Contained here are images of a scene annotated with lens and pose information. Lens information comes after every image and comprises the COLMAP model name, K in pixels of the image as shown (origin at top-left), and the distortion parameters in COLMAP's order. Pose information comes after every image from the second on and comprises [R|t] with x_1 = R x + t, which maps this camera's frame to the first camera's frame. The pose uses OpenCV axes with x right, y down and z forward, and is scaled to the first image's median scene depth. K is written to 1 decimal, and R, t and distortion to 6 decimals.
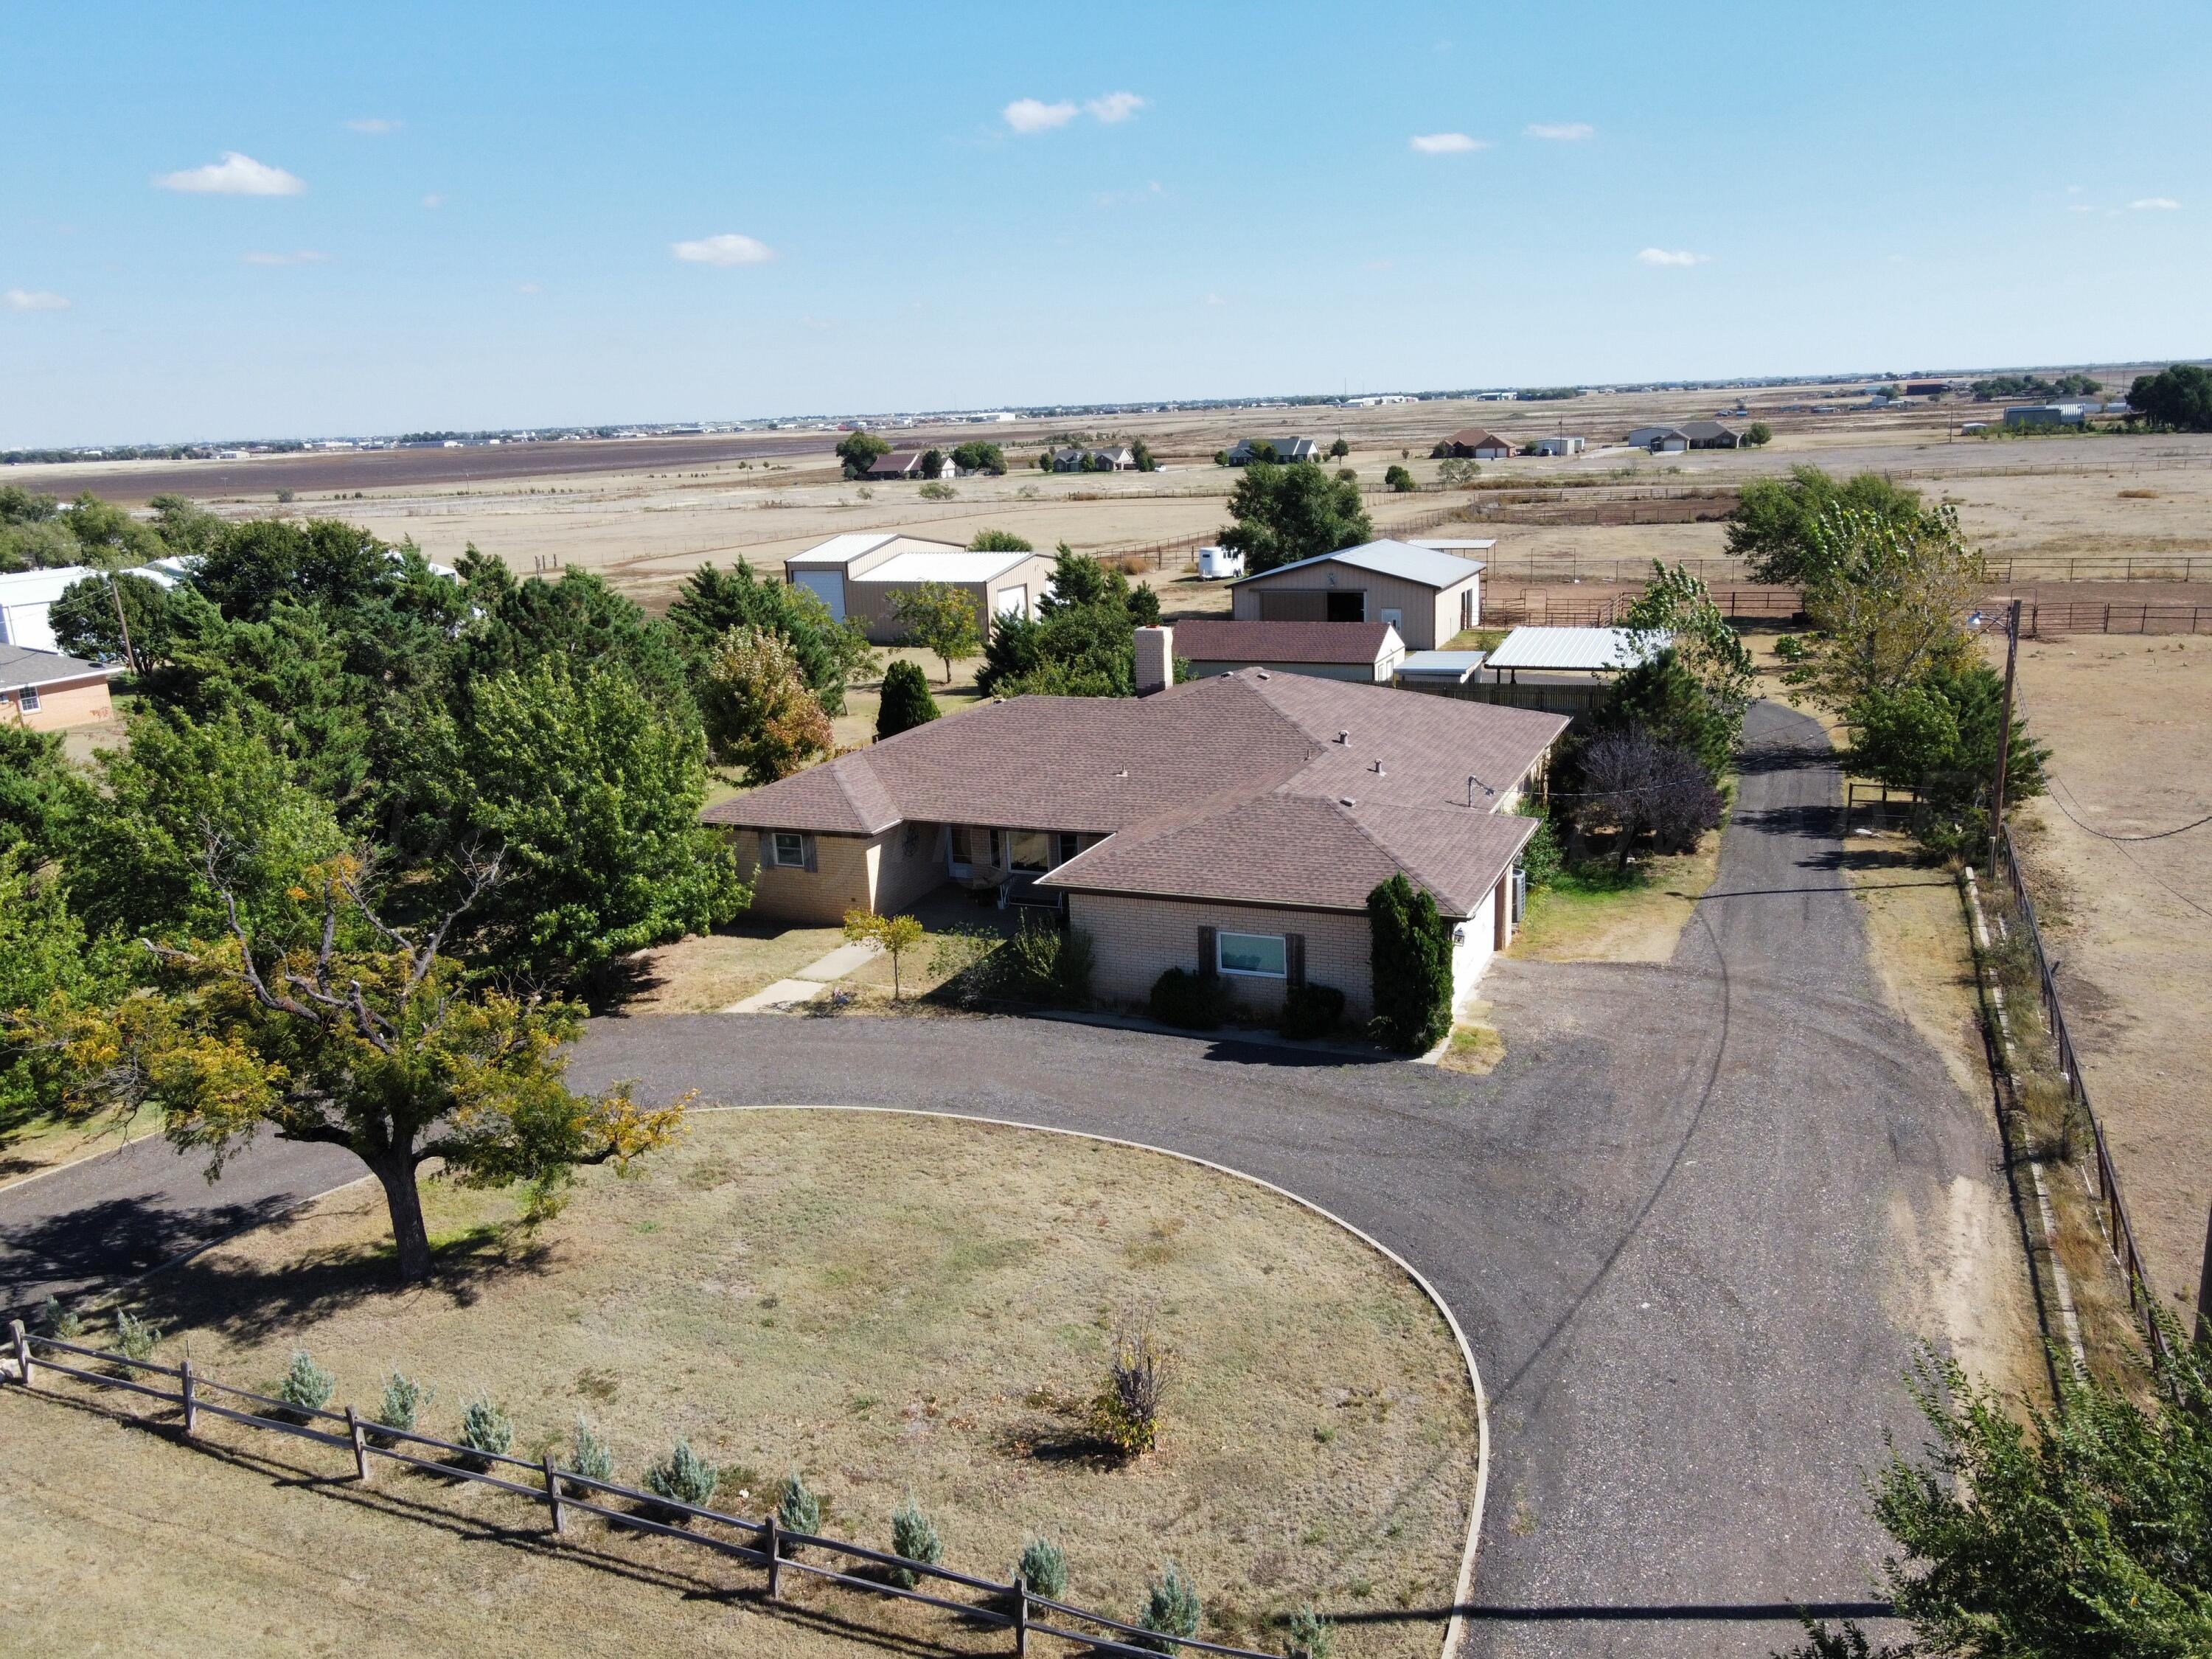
lens RADIAL K [[1704.3, 0, 1105.7], [0, 1704.3, 825.9], [0, 0, 1]] dist [0.009053, 0.012033]
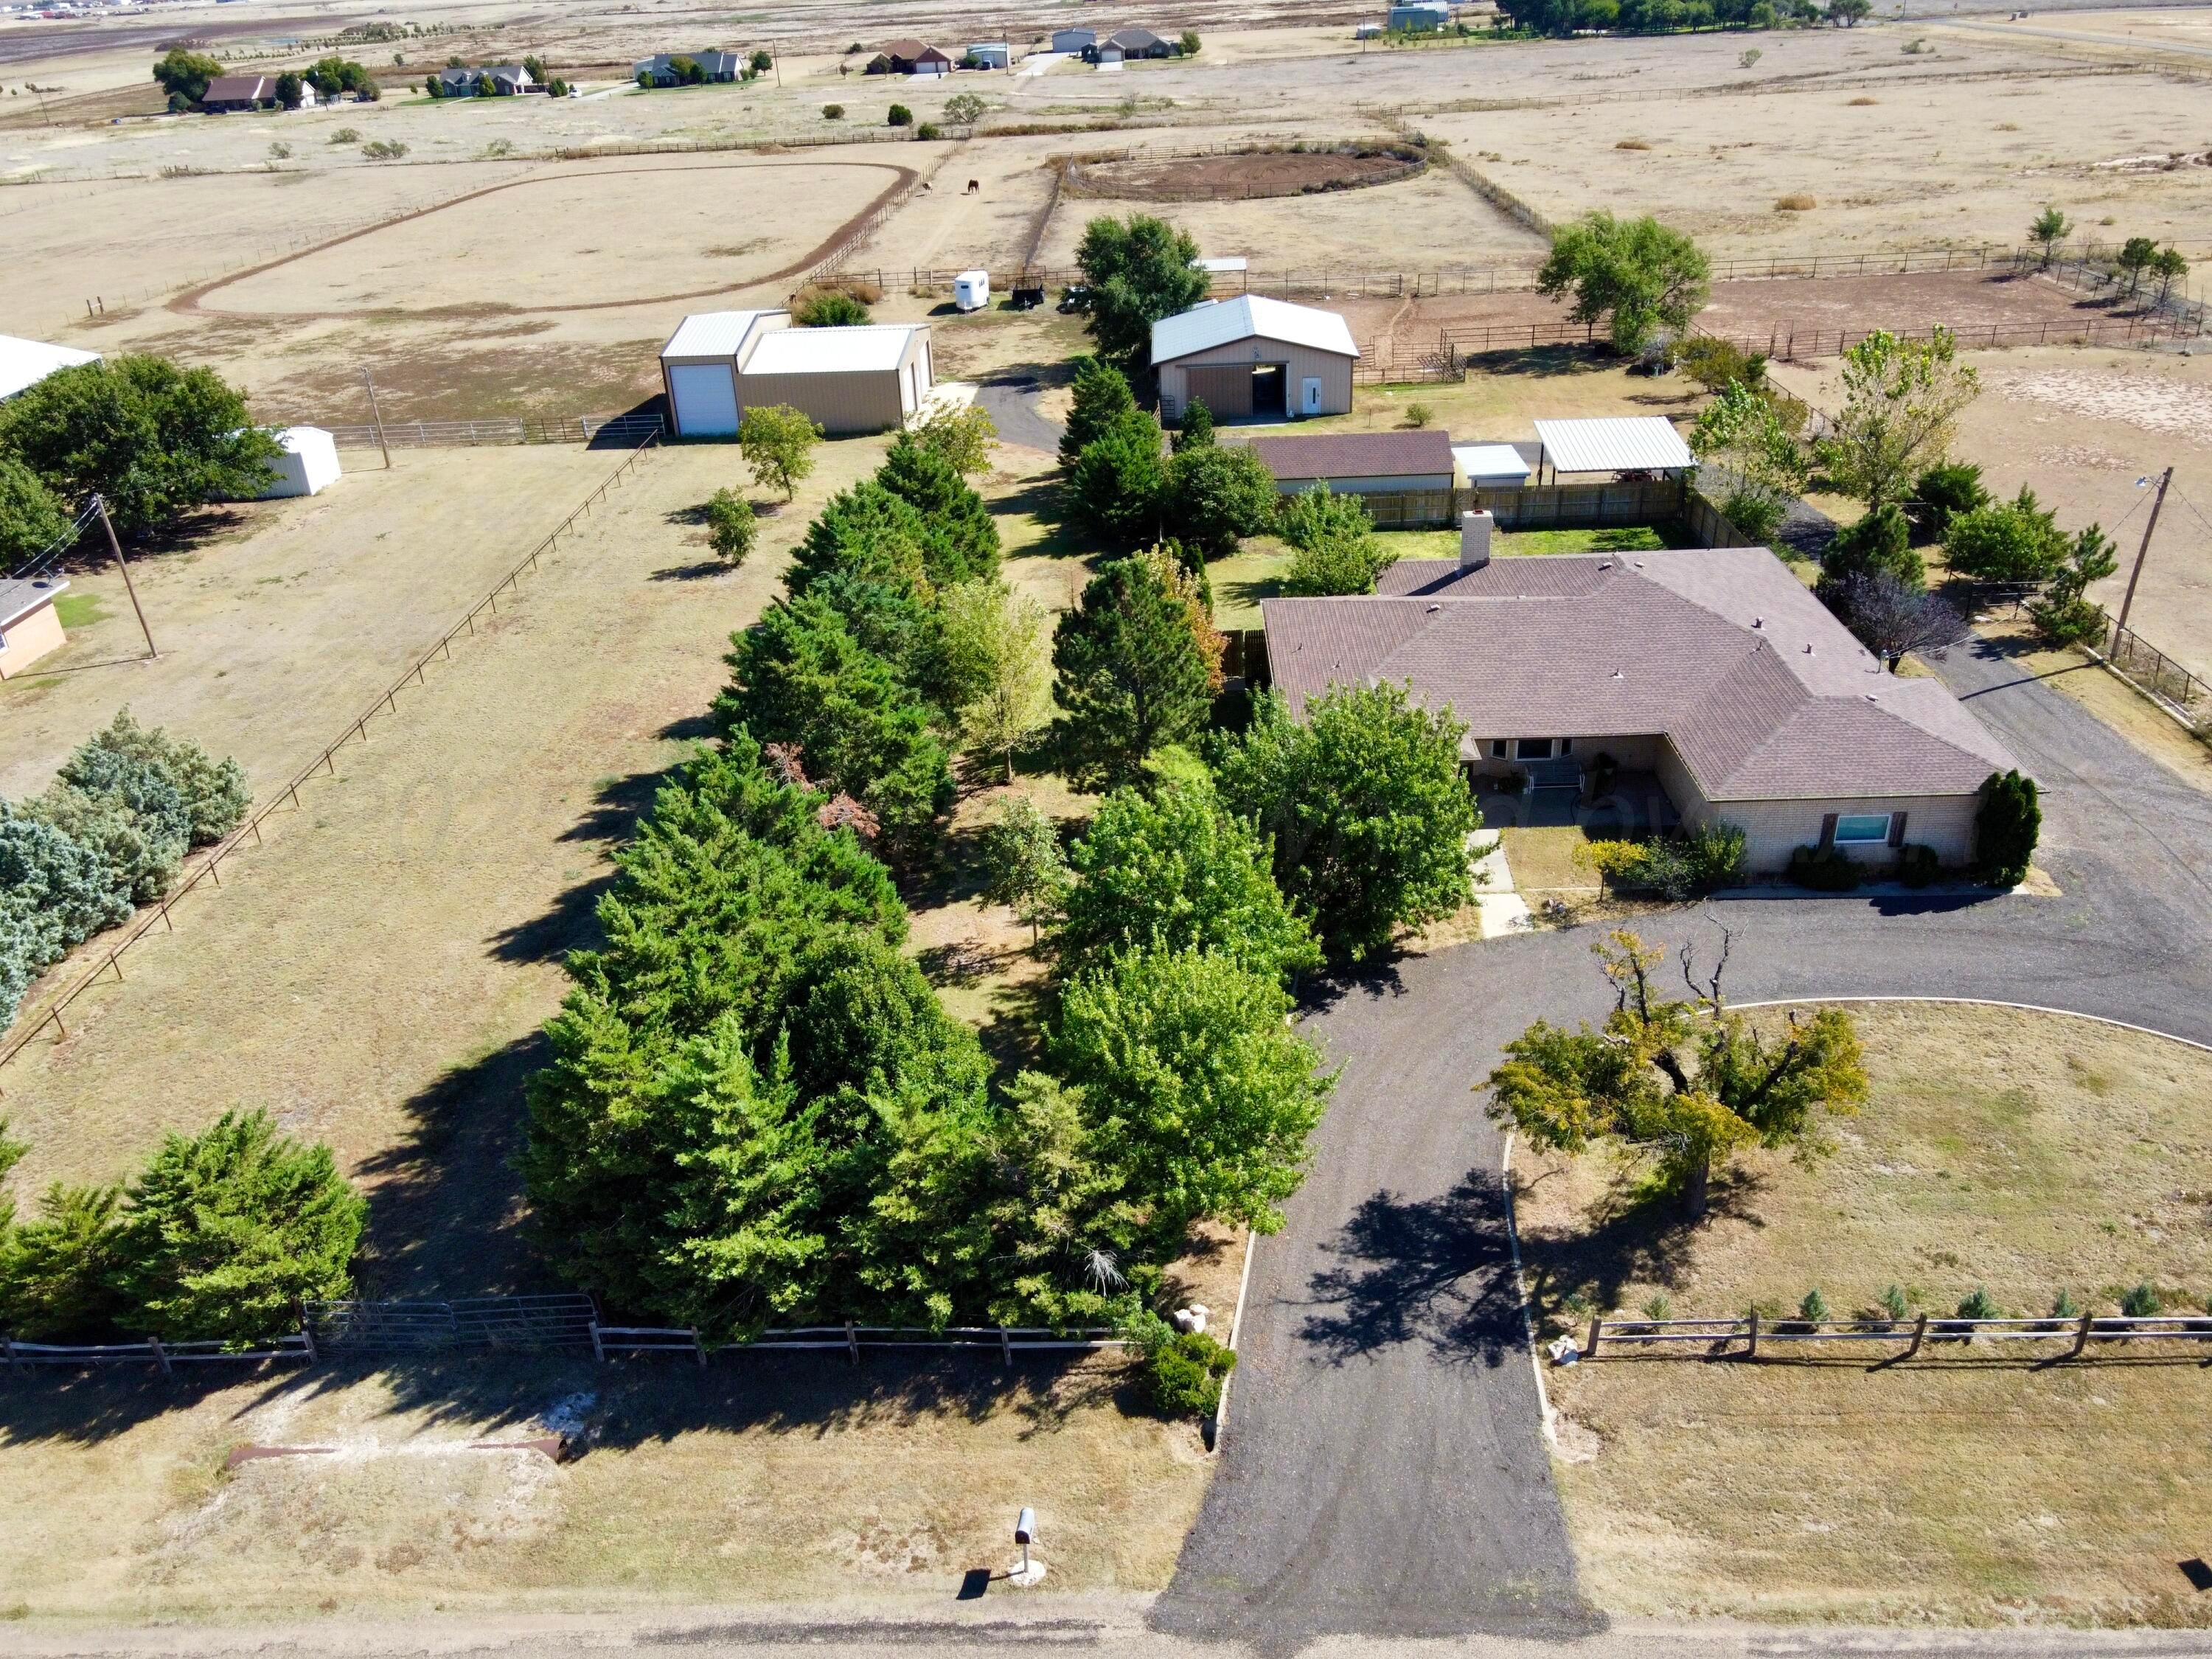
lens RADIAL K [[1698.4, 0, 1101.0], [0, 1698.4, 828.9], [0, 0, 1]] dist [0.011299, 0.009066]
pose [[0.930255, -0.172424, 0.323875, -1.131289], [0.095181, 0.965888, 0.240834, -0.381445], [-0.354352, -0.193211, 0.914934, -0.043428]]
